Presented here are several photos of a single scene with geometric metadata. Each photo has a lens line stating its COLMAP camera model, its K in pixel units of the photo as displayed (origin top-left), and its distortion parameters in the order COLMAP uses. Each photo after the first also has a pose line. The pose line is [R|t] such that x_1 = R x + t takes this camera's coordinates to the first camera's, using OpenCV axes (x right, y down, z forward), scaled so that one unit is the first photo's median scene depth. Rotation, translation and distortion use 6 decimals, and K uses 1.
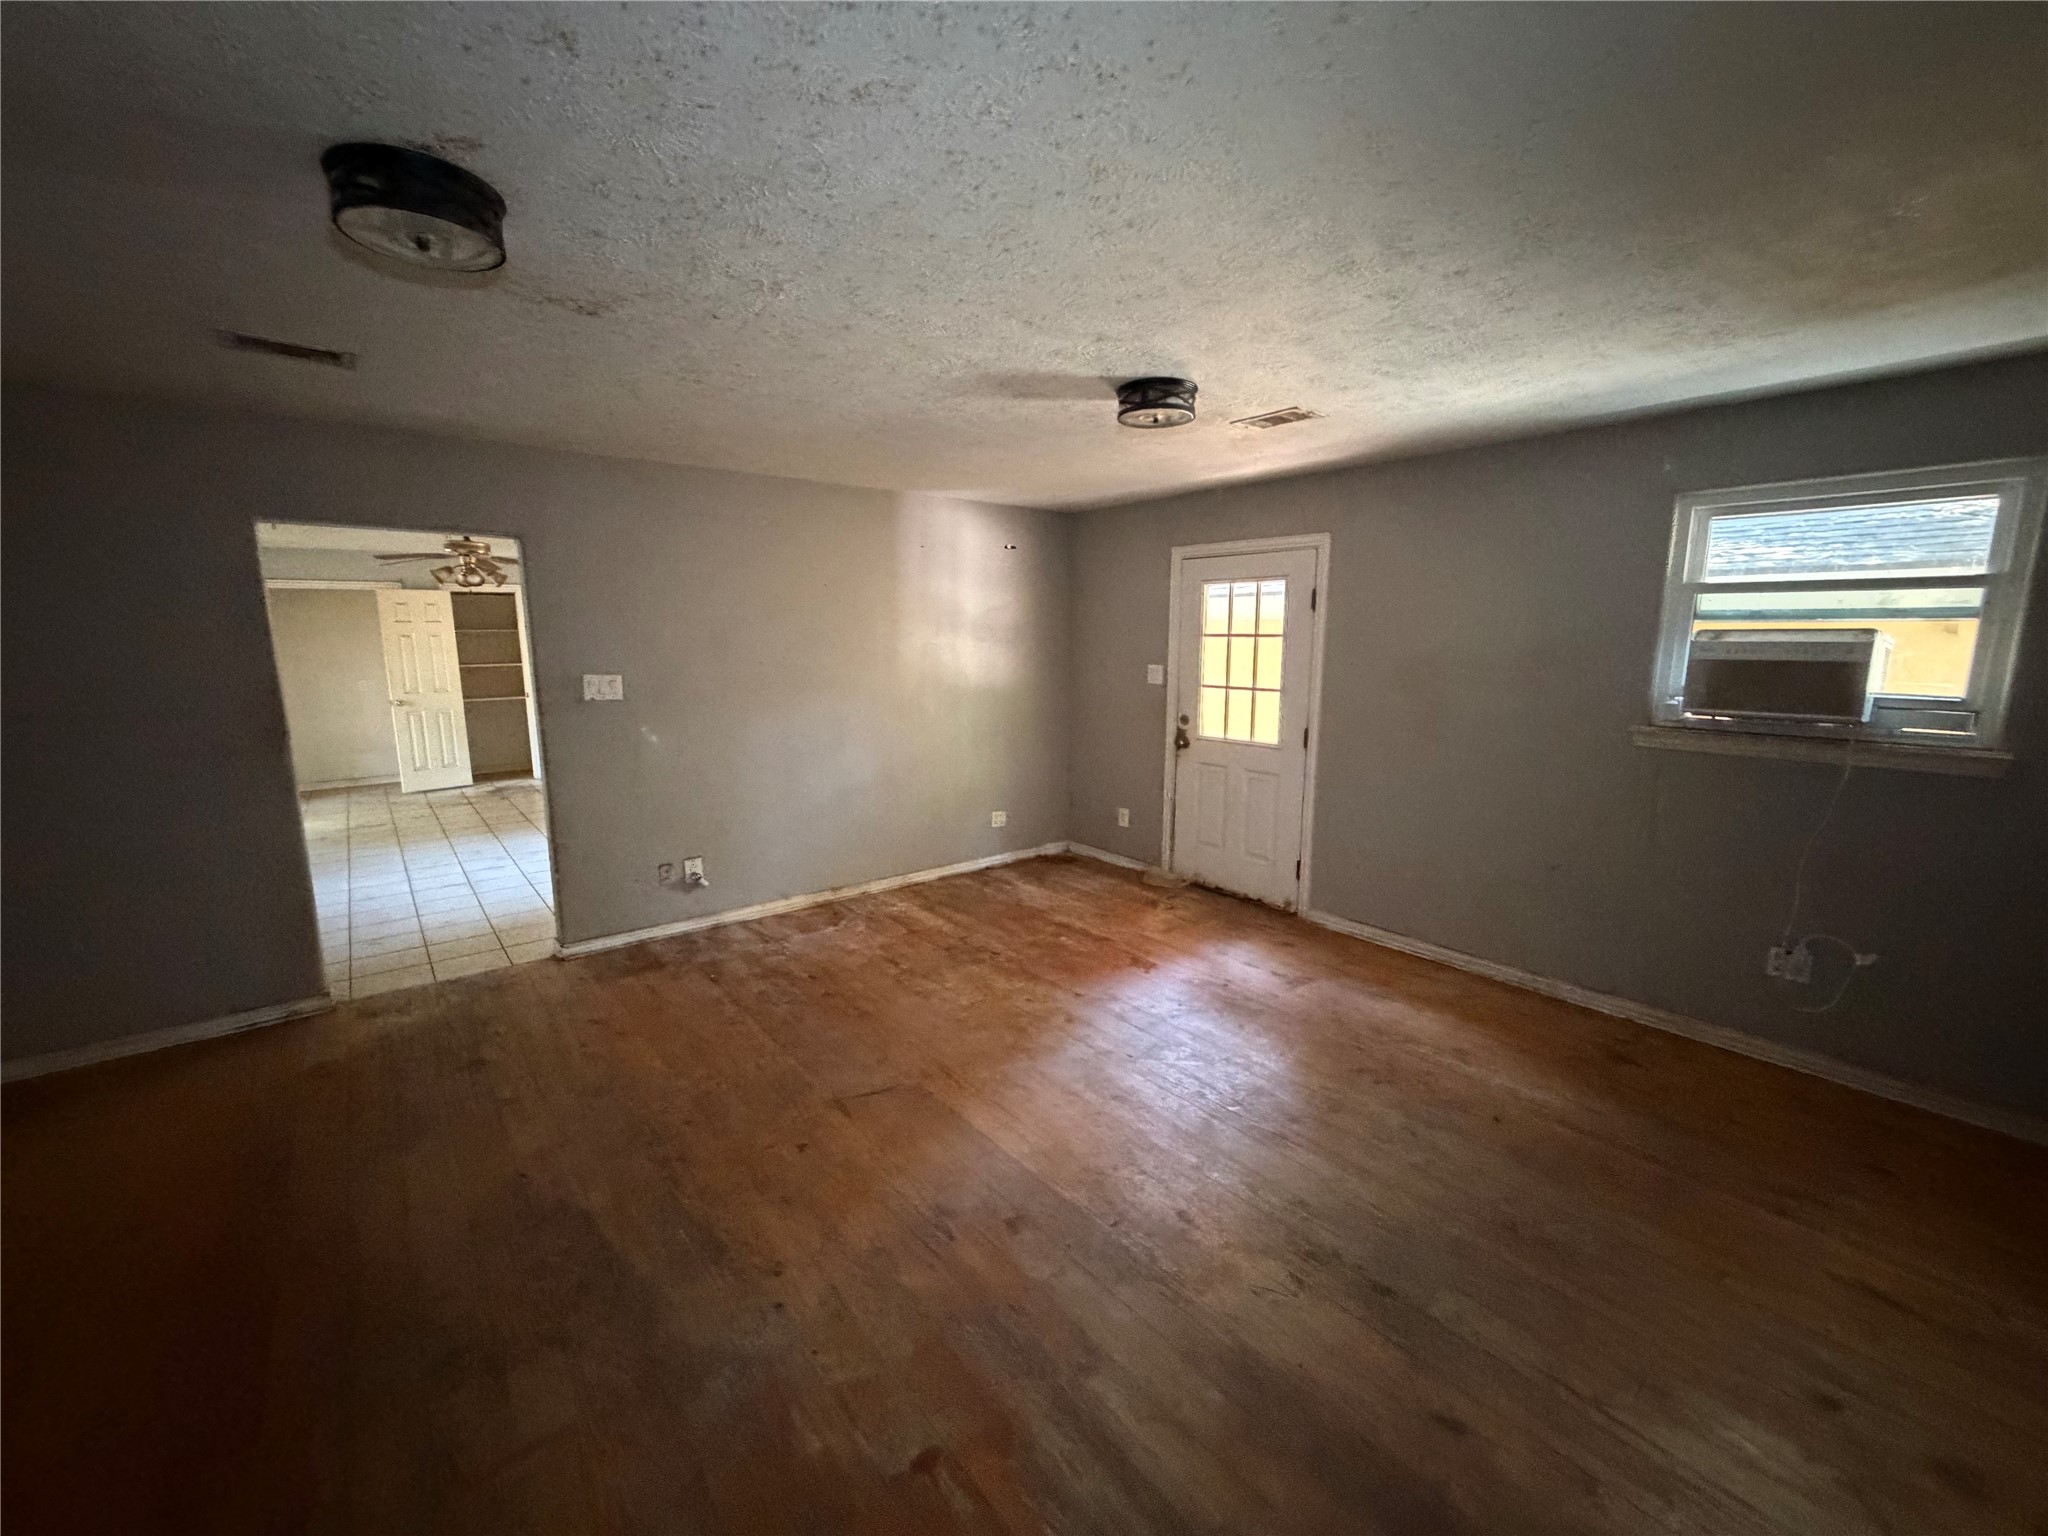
lens RADIAL K [[820.2, 0, 1025.9], [0, 820.2, 762.0], [0, 0, 1]] dist [0.000720, 0.000291]
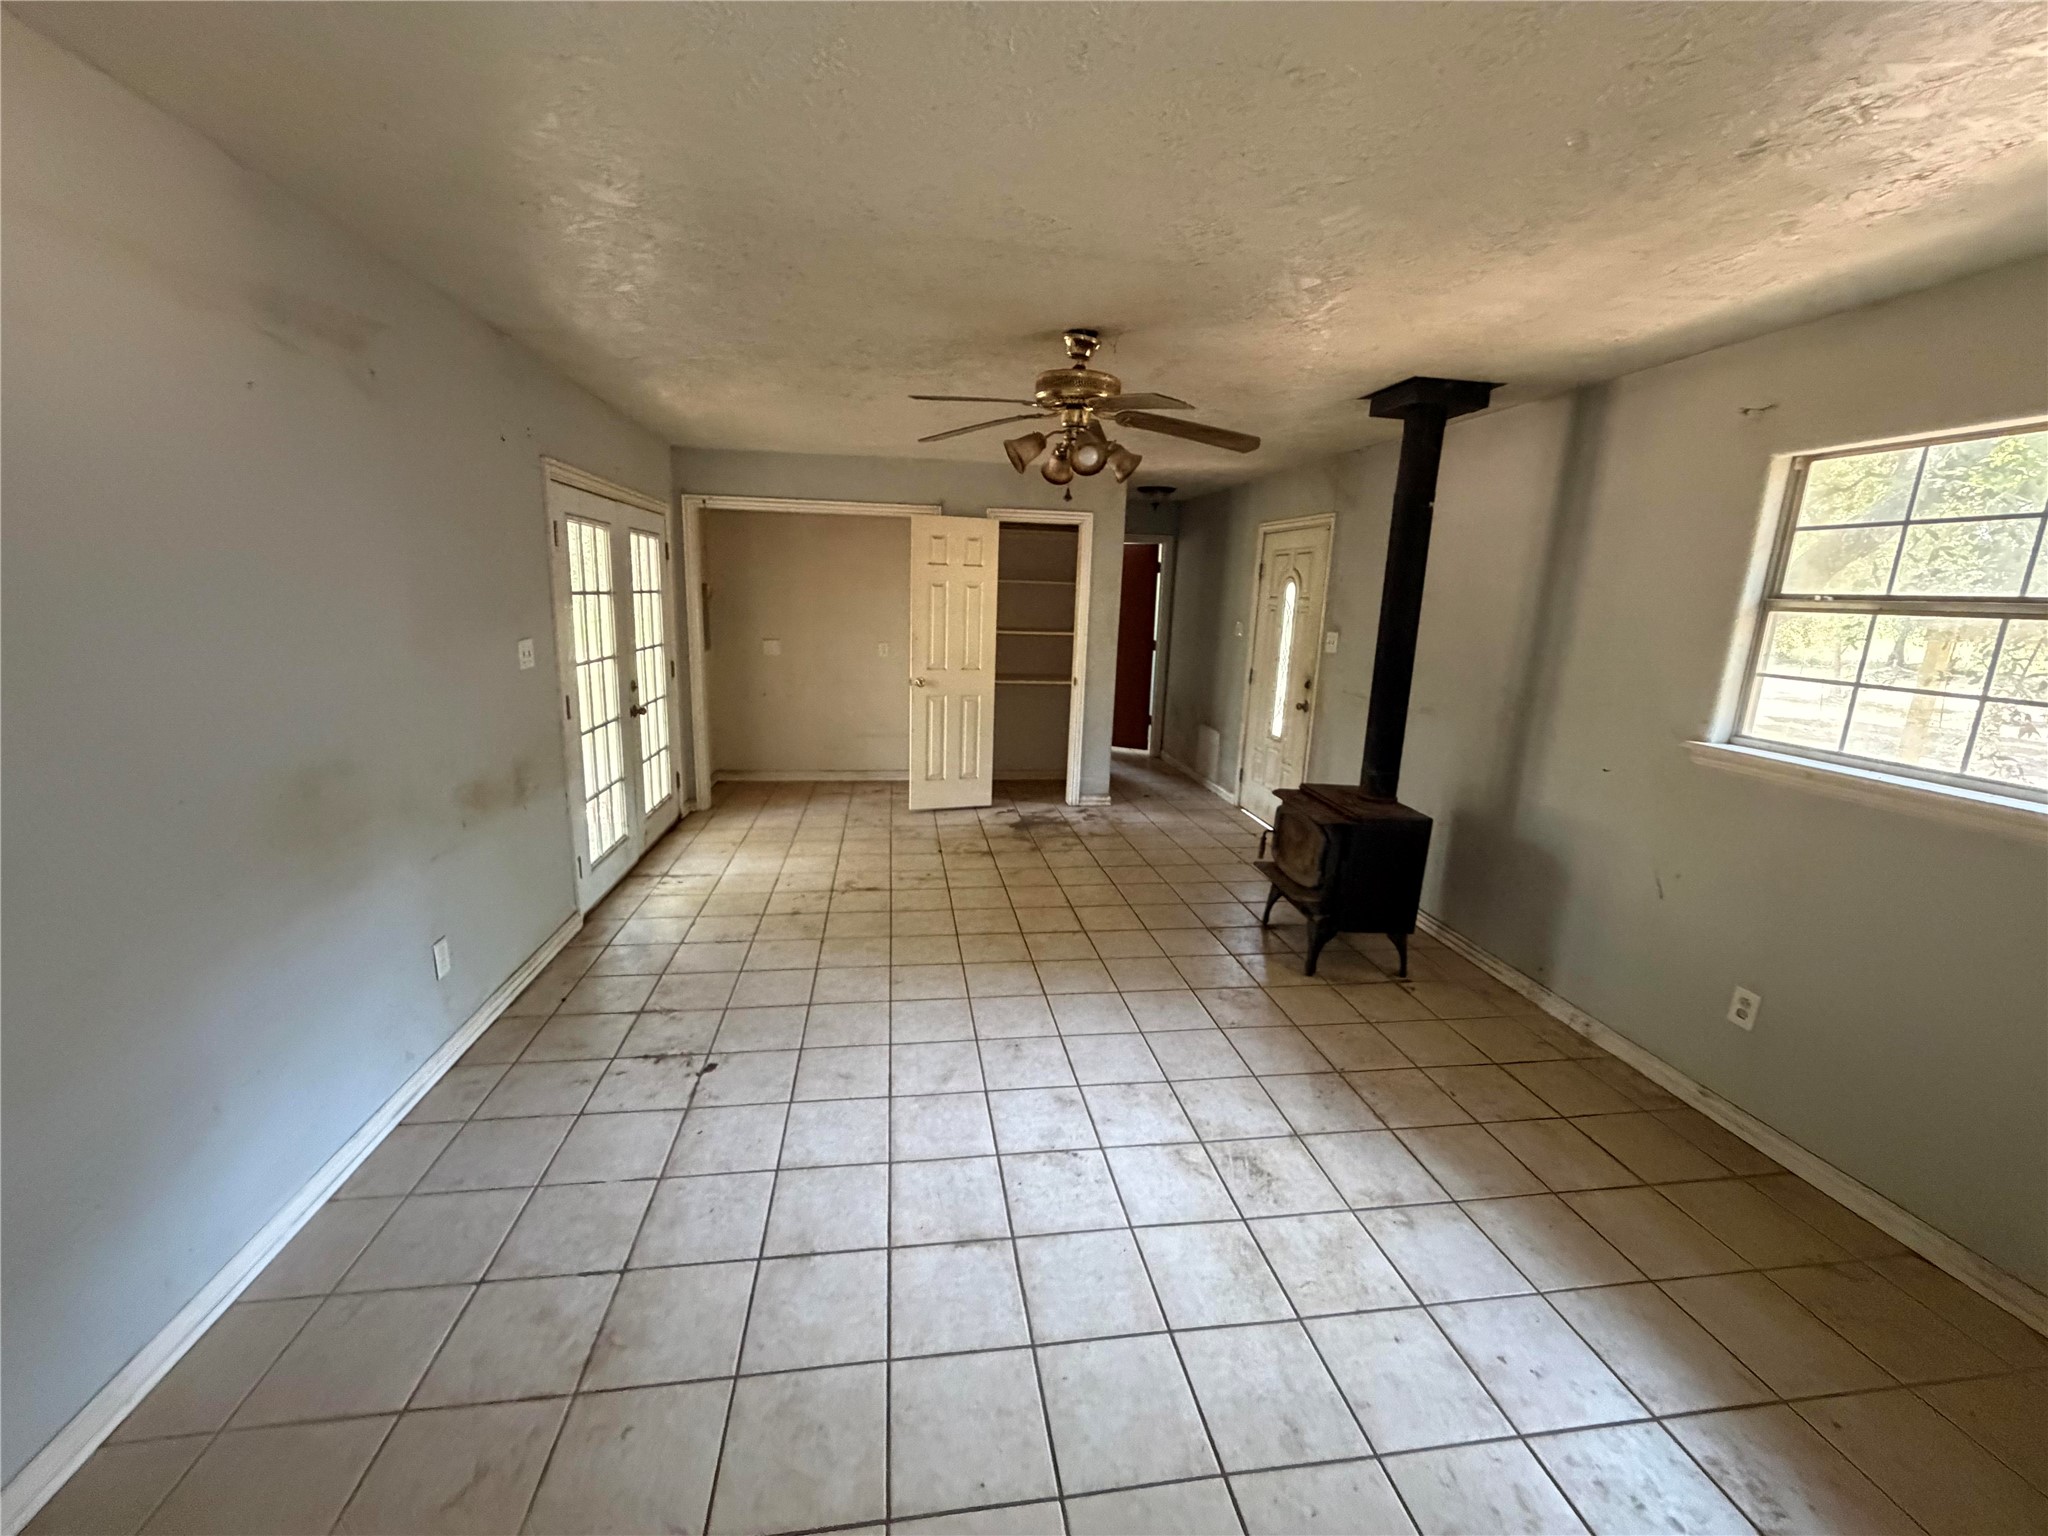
lens RADIAL K [[820.2, 0, 1022.4], [0, 820.2, 764.9], [0, 0, 1]] dist [0.000720, 0.000291]
pose [[0.861234, 0.142215, -0.487905, -0.334233], [-0.122218, 0.989831, 0.072781, -0.062330], [0.493294, -0.003051, 0.869857, 0.431374]]
